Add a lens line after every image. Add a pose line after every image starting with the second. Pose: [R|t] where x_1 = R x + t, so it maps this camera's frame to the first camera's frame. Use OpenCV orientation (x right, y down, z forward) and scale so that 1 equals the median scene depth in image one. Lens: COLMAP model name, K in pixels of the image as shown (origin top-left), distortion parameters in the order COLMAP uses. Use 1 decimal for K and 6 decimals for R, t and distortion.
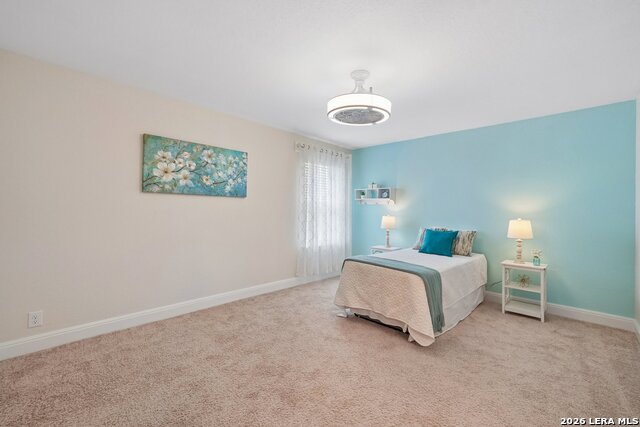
lens RADIAL K [[274.9, 0, 328.2], [0, 274.9, 208.2], [0, 0, 1]] dist [0.005413, 0.001158]
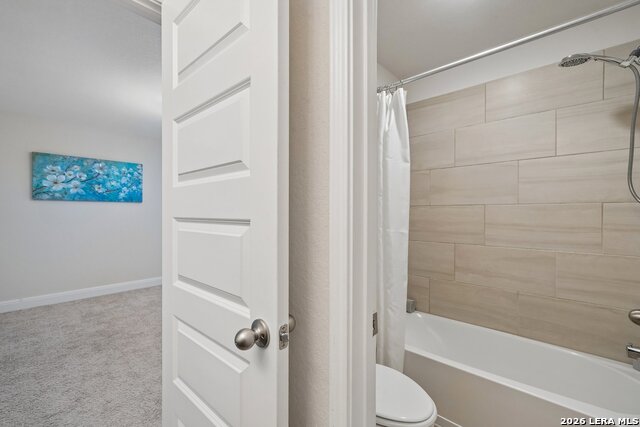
lens RADIAL K [[274.9, 0, 322.2], [0, 274.9, 212.5], [0, 0, 1]] dist [0.005413, 0.001158]
pose [[0.999793, -0.008272, 0.018599, 0.540088], [0.008007, 0.999866, 0.014294, -0.007901], [-0.018714, -0.014142, 0.999725, -0.233441]]
